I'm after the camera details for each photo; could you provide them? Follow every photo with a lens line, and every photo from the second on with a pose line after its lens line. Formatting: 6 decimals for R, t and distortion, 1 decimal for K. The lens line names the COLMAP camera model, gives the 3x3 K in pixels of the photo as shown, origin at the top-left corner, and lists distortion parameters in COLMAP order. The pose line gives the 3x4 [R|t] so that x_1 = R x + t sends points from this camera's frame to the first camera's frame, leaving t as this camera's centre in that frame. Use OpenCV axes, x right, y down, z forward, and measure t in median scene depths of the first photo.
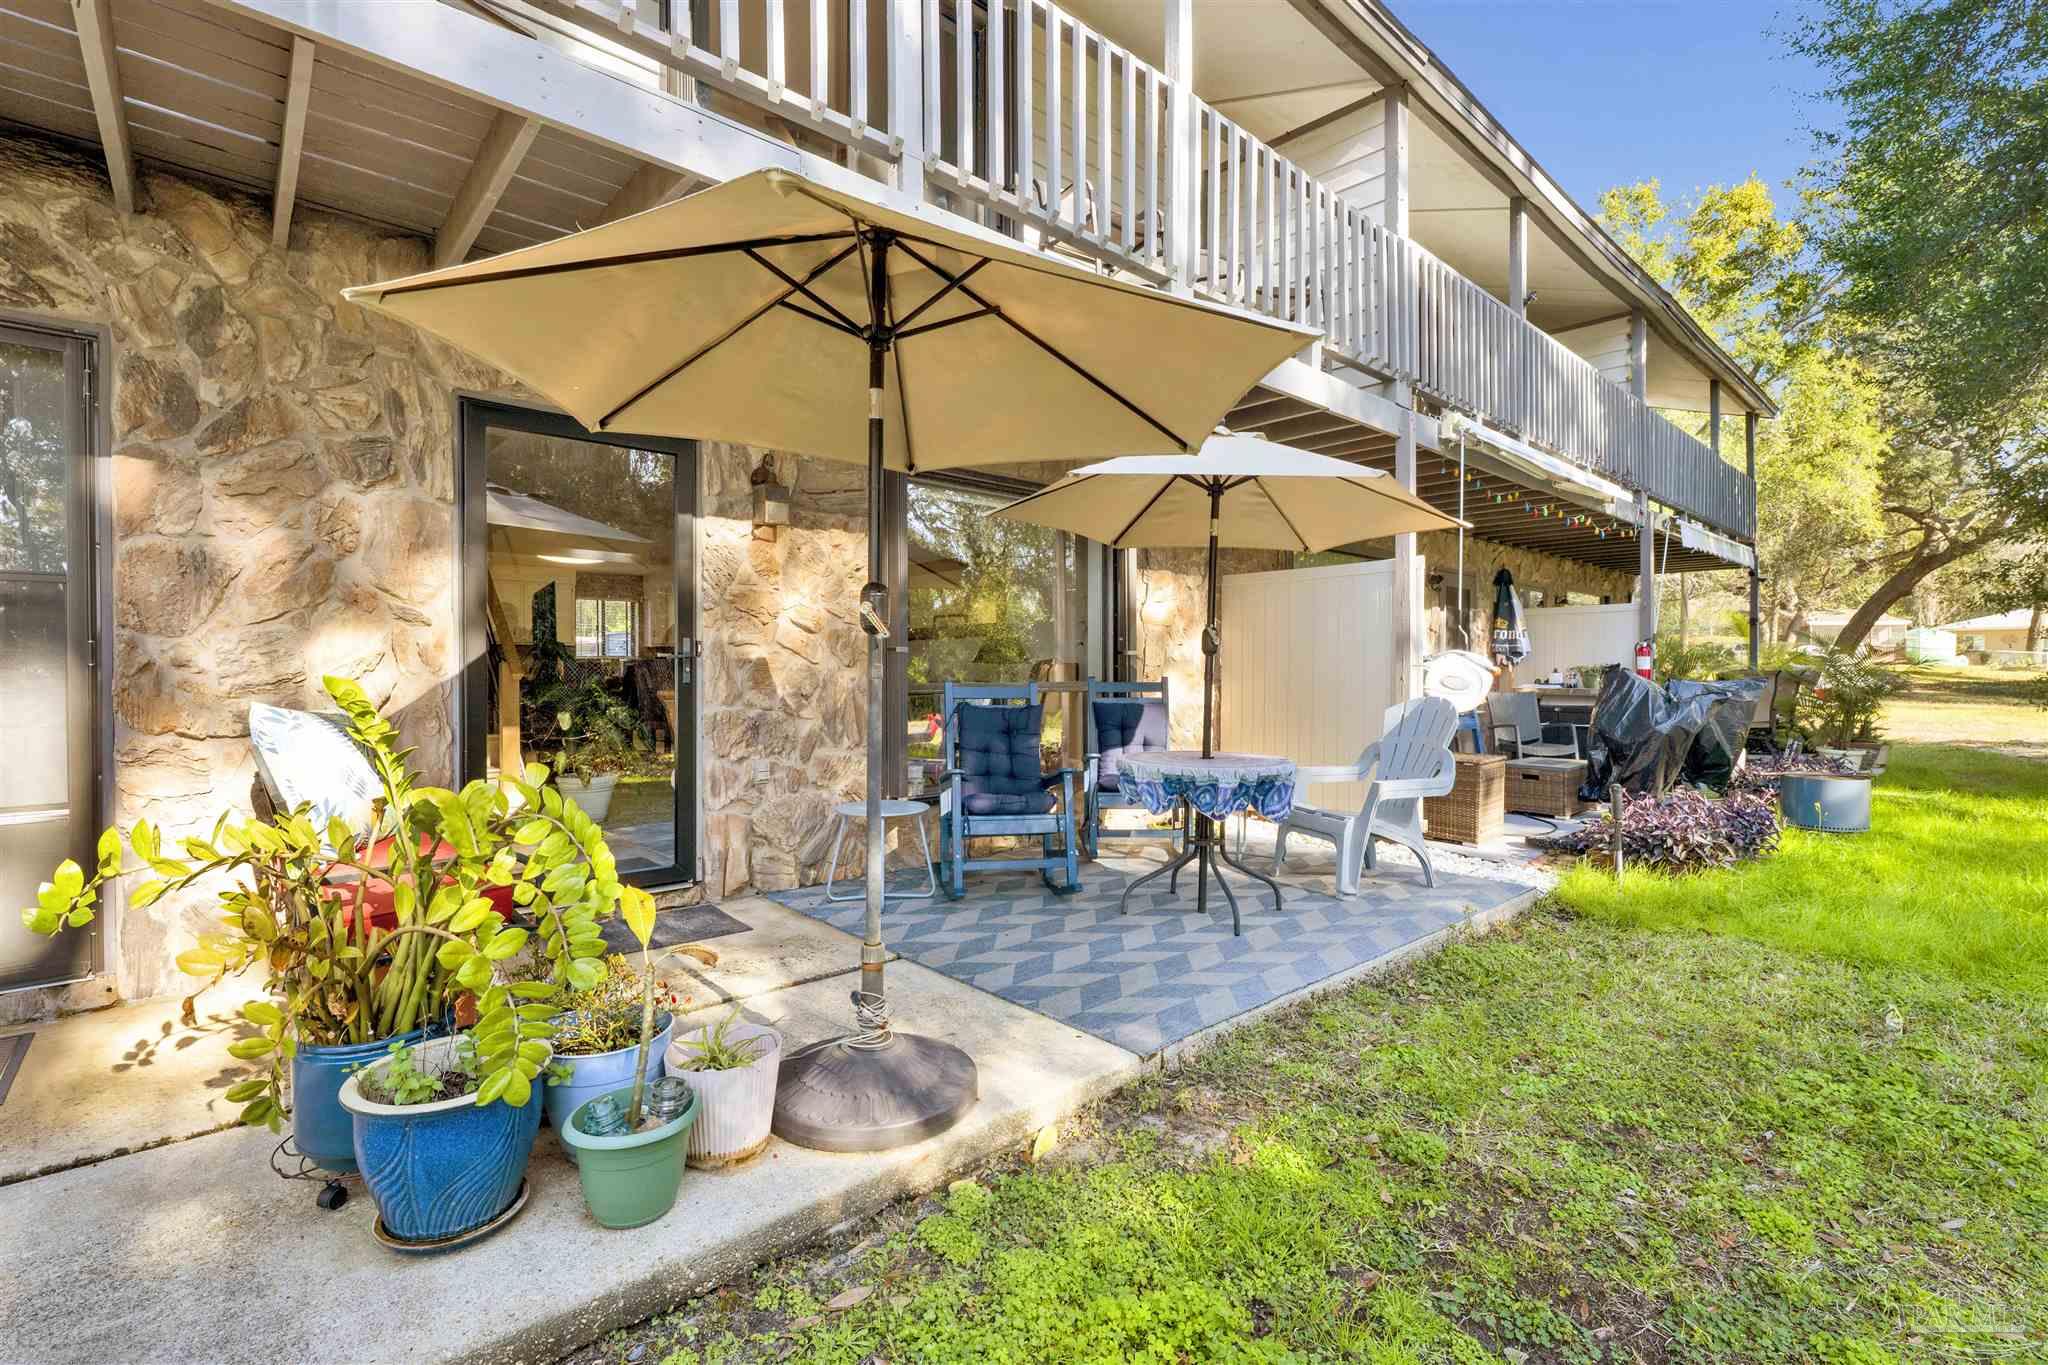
lens RADIAL K [[889.5, 0, 1026.9], [0, 889.5, 684.6], [0, 0, 1]] dist [-0.015456, -0.000134]
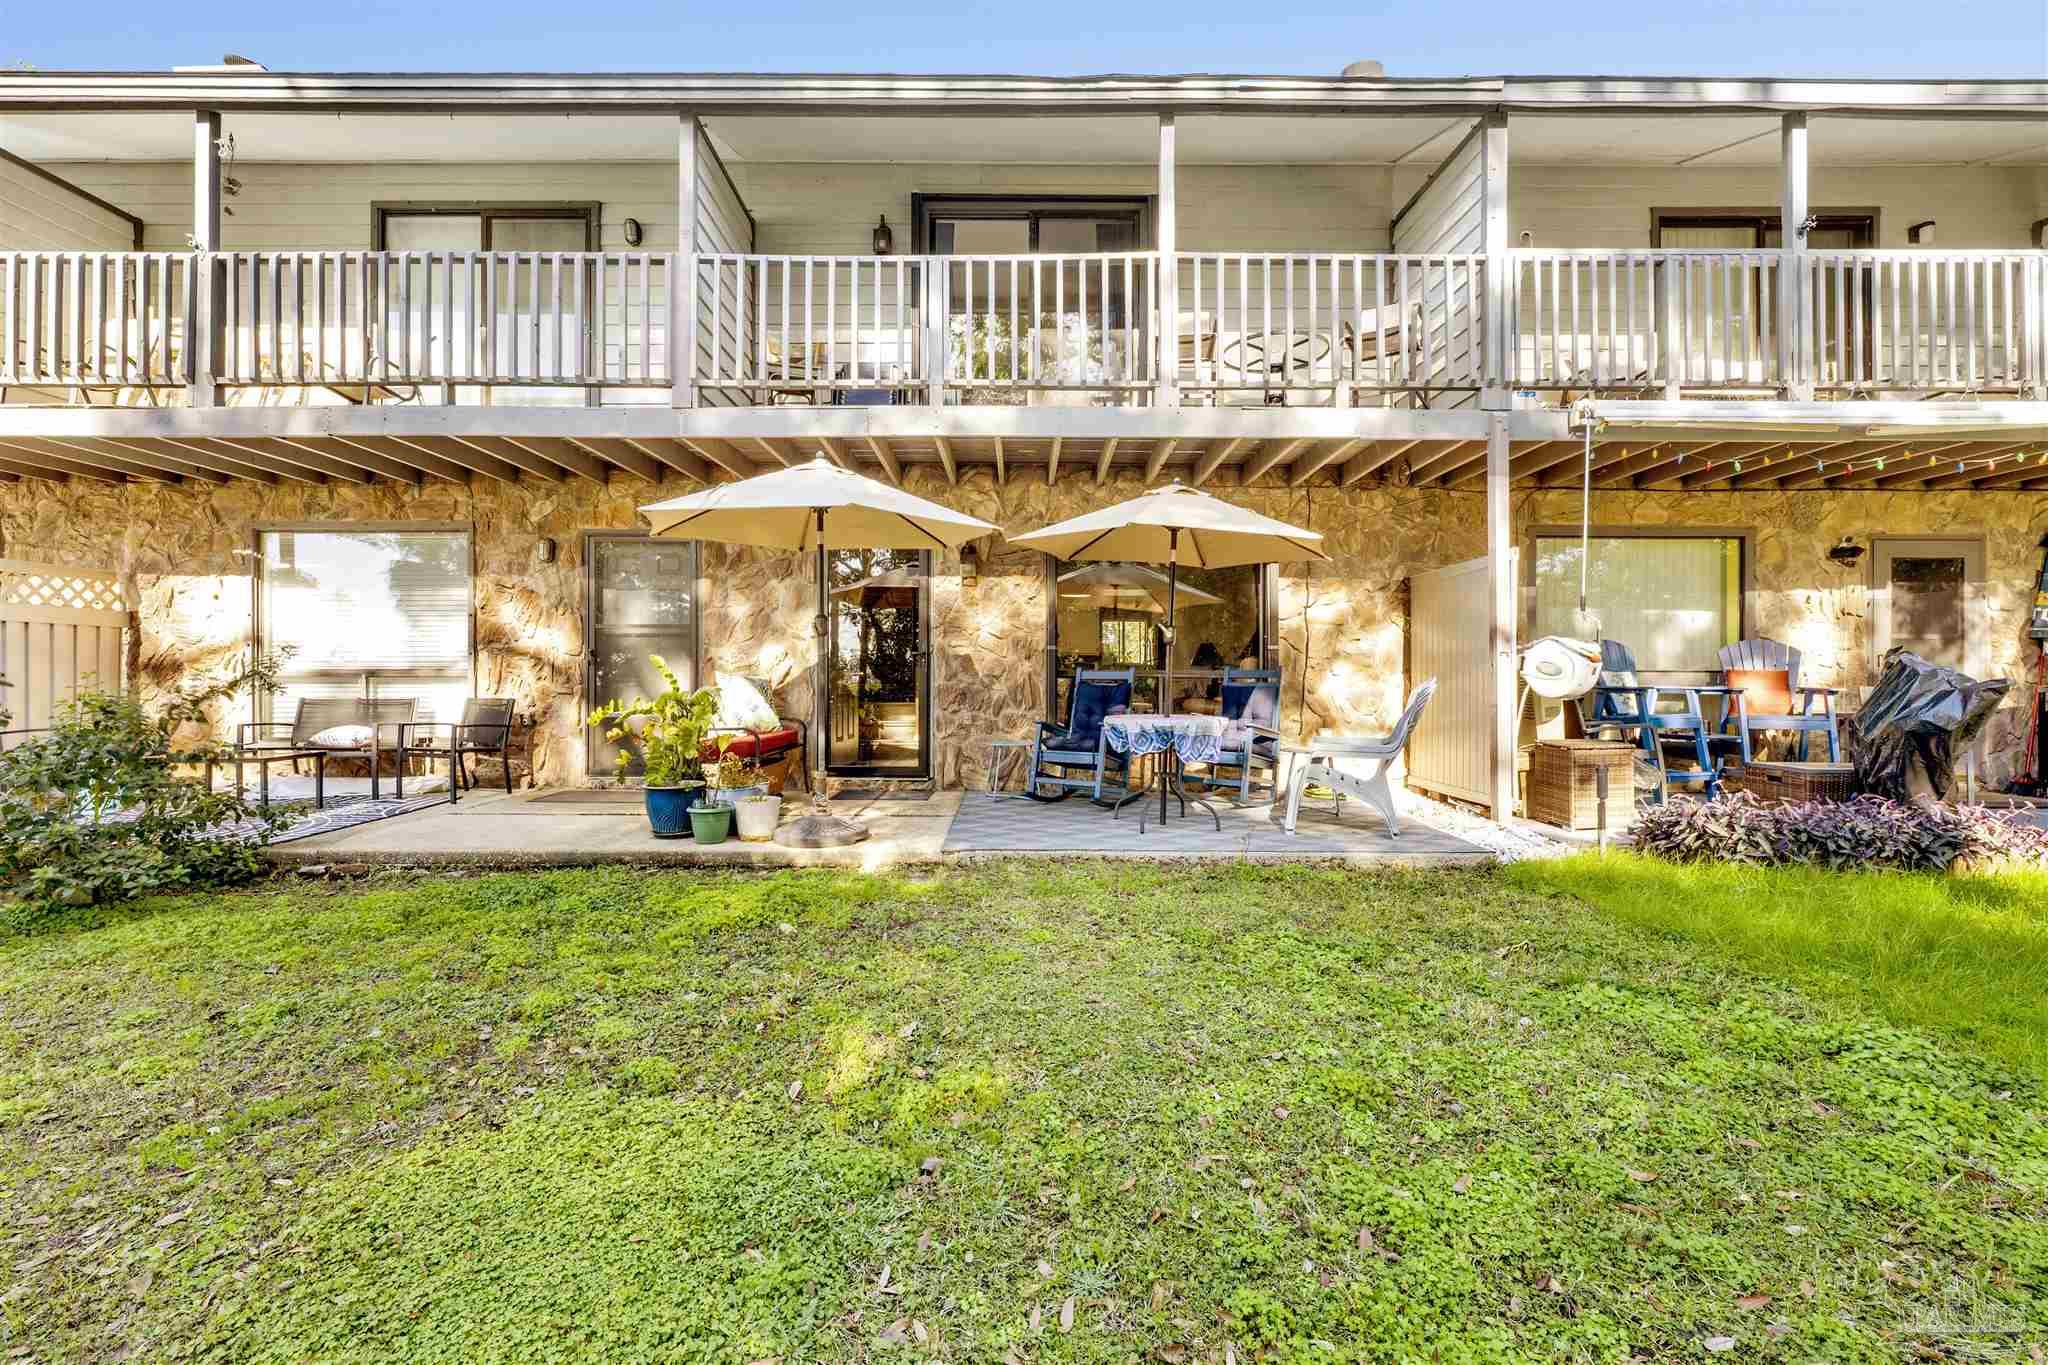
lens RADIAL K [[889.5, 0, 1013.7], [0, 889.5, 669.3], [0, 0, 1]] dist [-0.015456, -0.000134]
pose [[0.750526, -0.004334, -0.660826, 0.931489], [-0.010097, 0.999787, -0.018025, 0.030676], [0.660763, 0.020201, 0.750322, -0.248003]]
